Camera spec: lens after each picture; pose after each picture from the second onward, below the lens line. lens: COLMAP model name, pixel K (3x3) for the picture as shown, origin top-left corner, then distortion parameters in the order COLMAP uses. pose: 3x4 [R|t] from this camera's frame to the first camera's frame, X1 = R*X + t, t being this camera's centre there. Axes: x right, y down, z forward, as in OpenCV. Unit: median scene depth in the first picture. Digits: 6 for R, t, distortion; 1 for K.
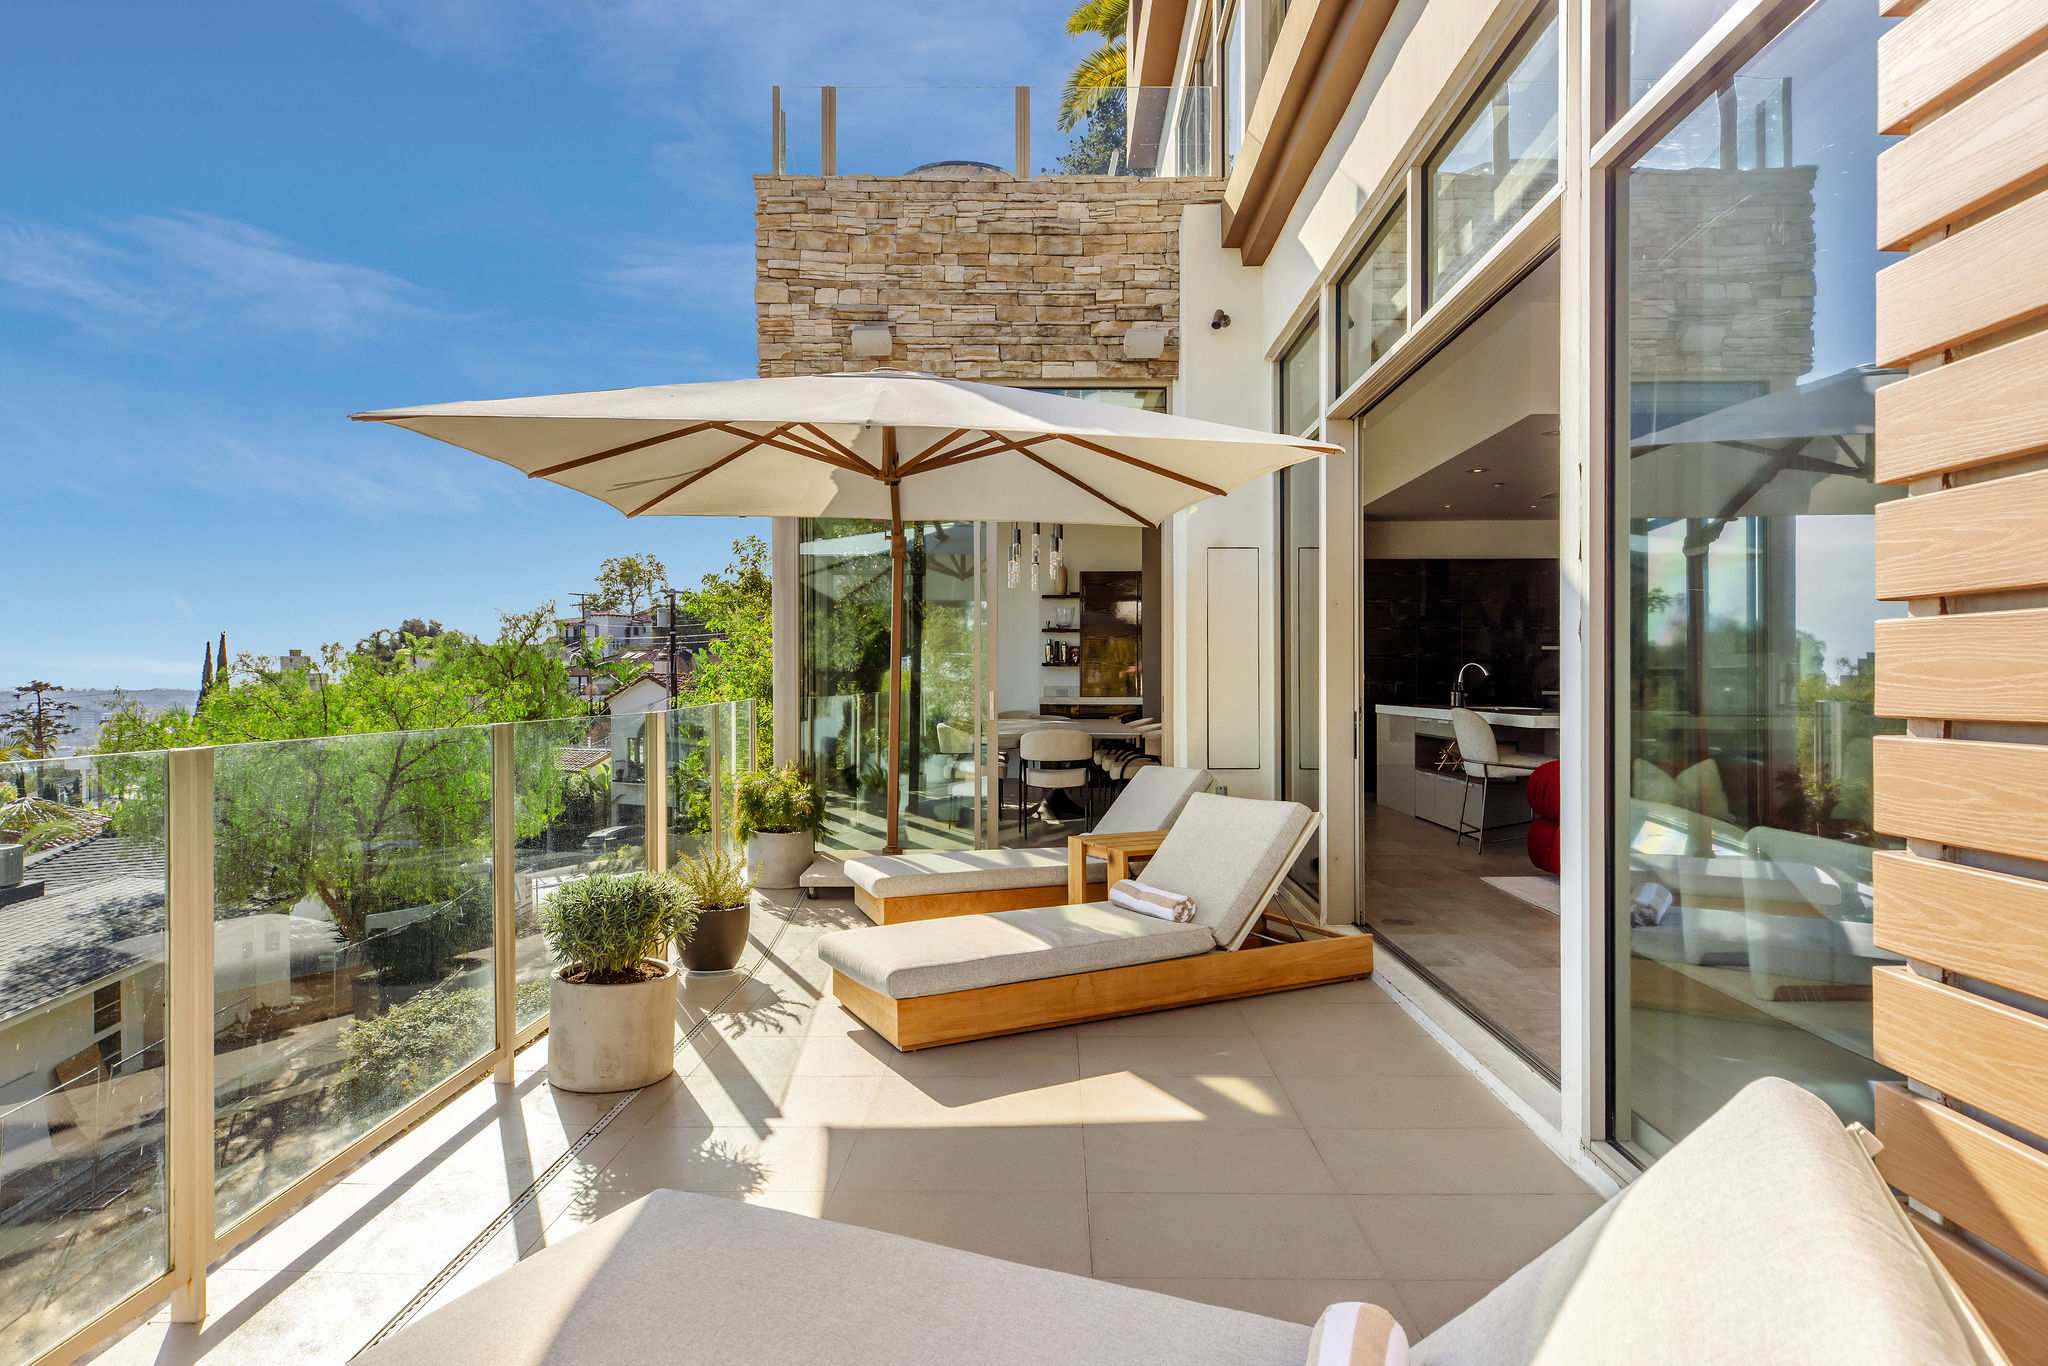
lens RADIAL K [[1221.6, 0, 1024.0], [0, 1221.6, 683.0], [0, 0, 1]] dist [-0.001088, -0.000026]
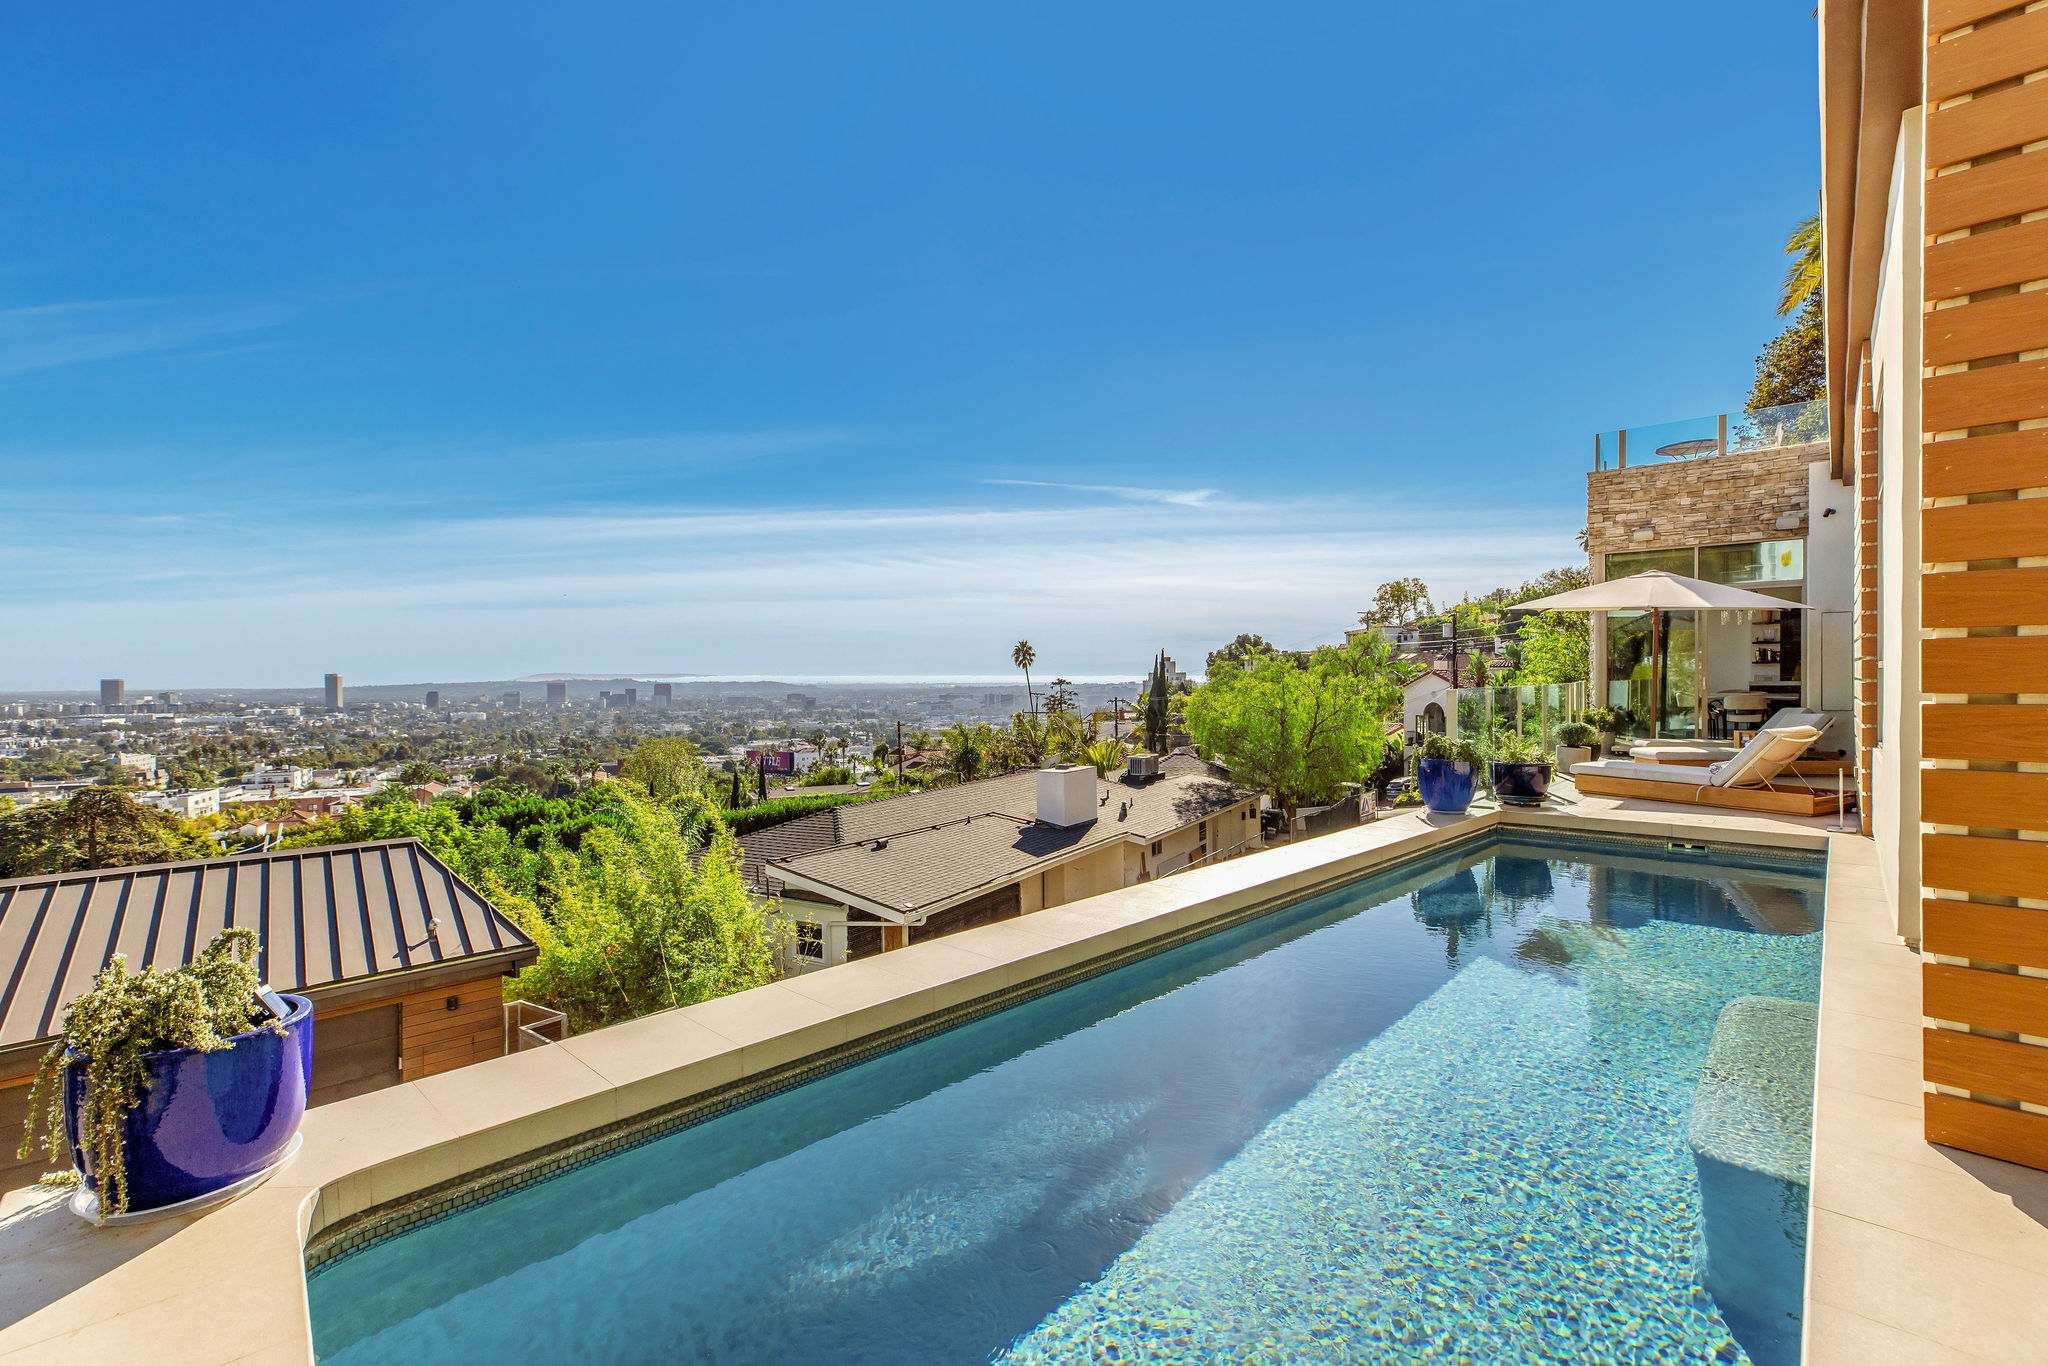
lens RADIAL K [[924.2, 0, 1056.8], [0, 924.2, 692.6], [0, 0, 1]] dist [0.026788, -0.000109]
pose [[0.789331, 0.001875, -0.613965, 0.096759], [0.008447, 0.999868, 0.013913, 0.000571], [0.613909, -0.016168, 0.789211, -1.187827]]
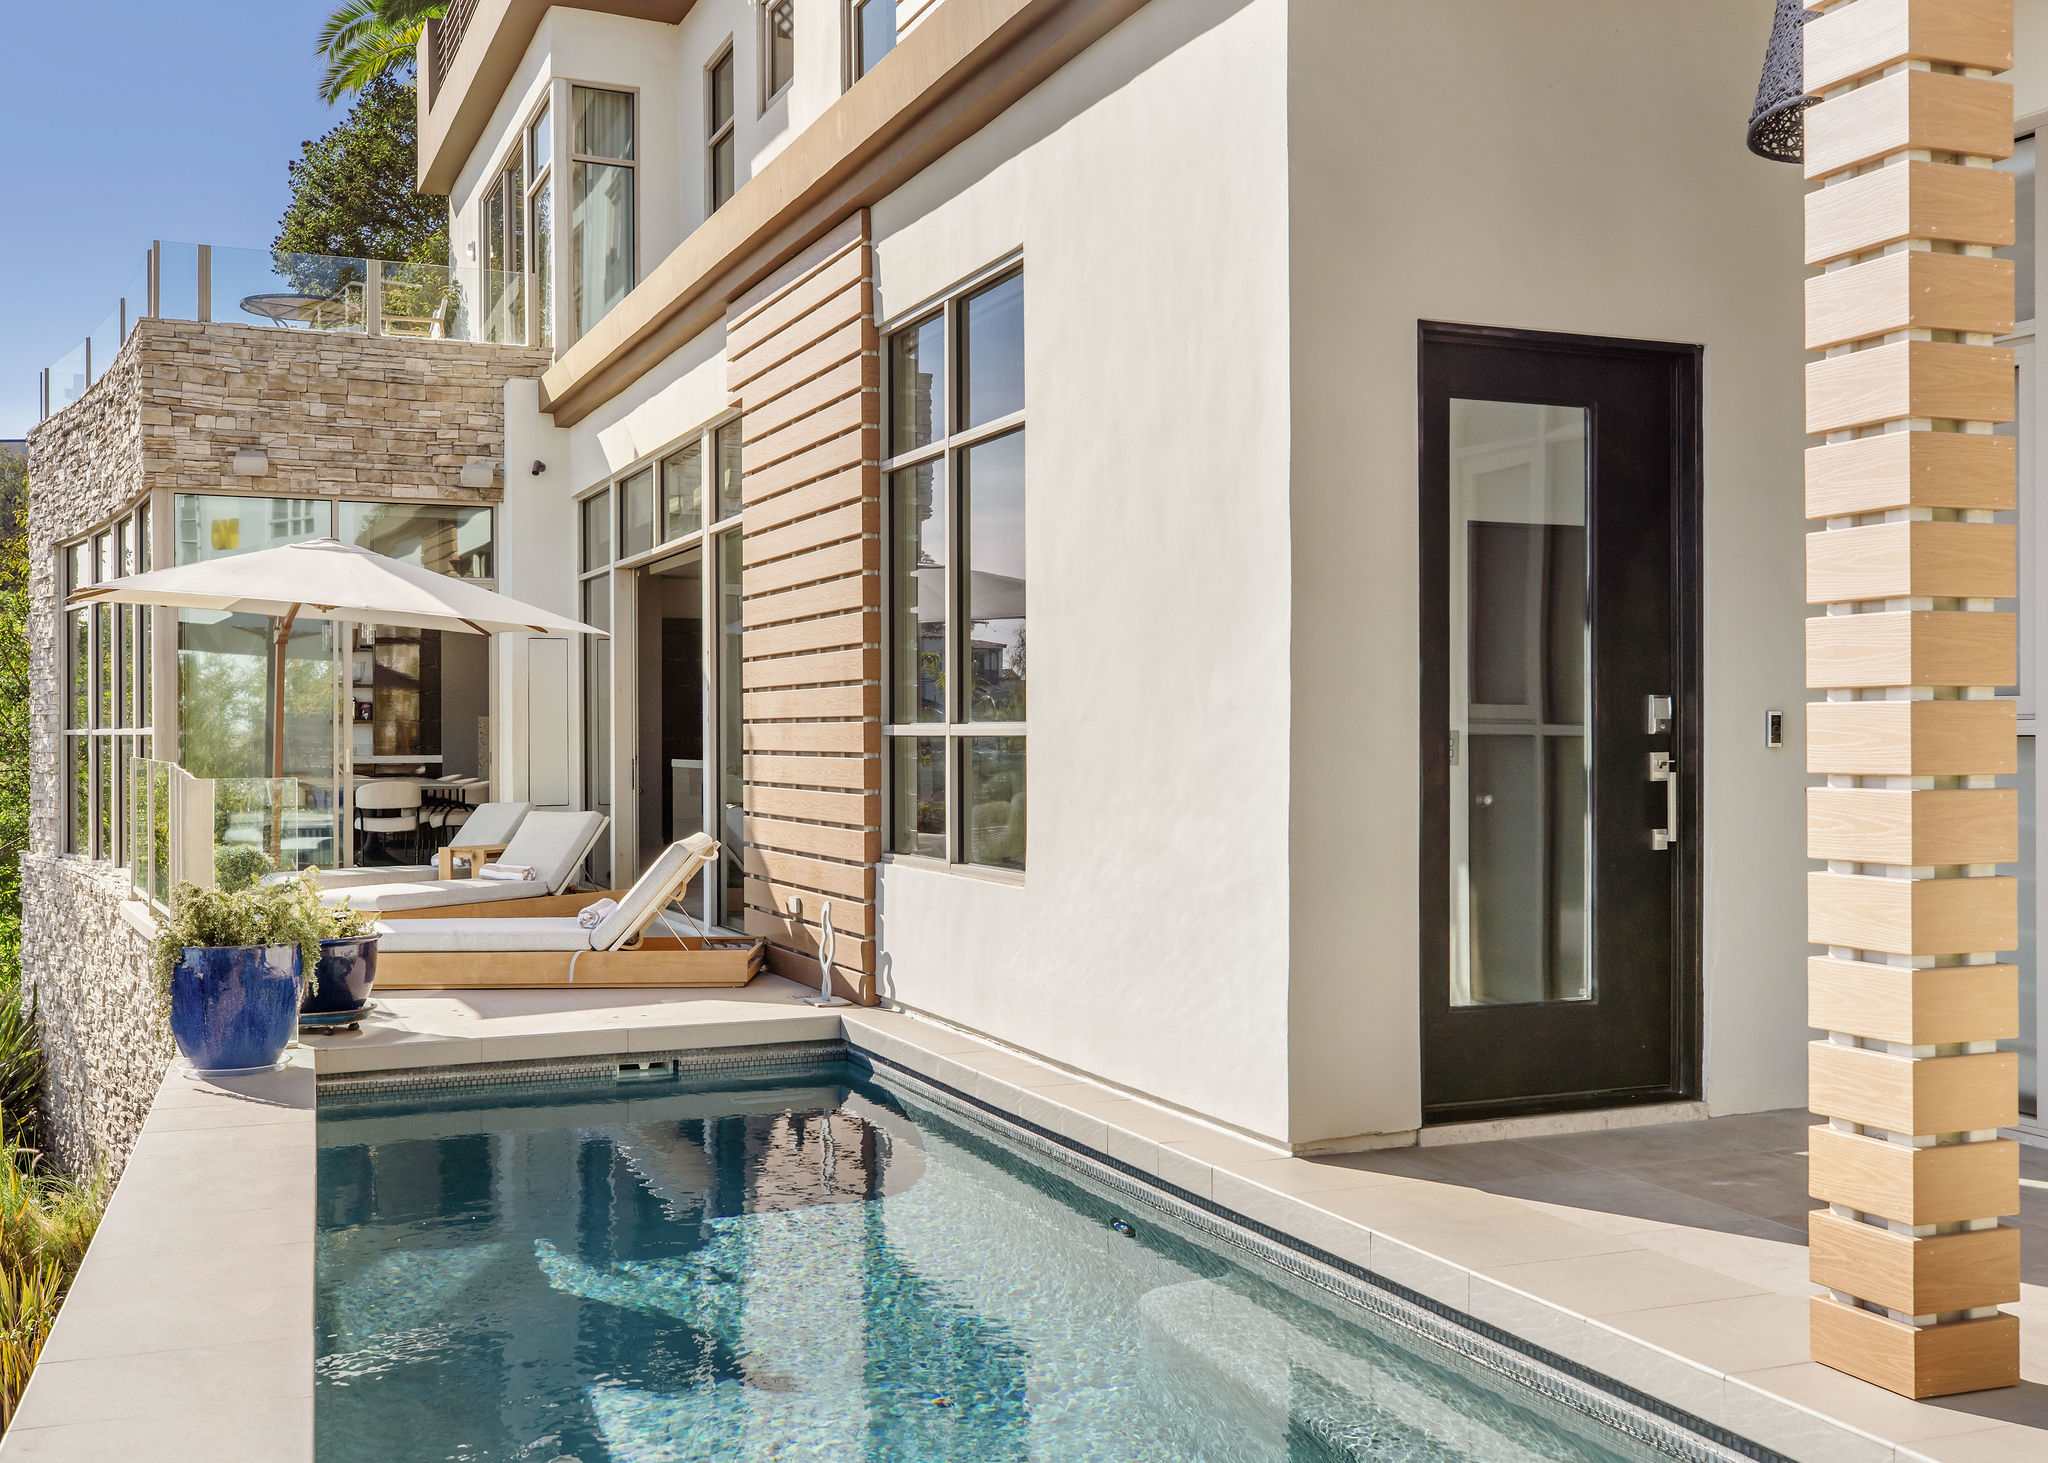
lens RADIAL K [[1988.0, 0, 1024.0], [0, 1988.0, 731.5], [0, 0, 1]] dist [-0.008220, 0.019687]
pose [[0.911458, -0.004312, 0.411371, -0.233085], [0.005596, 0.999983, -0.001917, -0.003144], [-0.411355, 0.004049, 0.911466, -1.113849]]
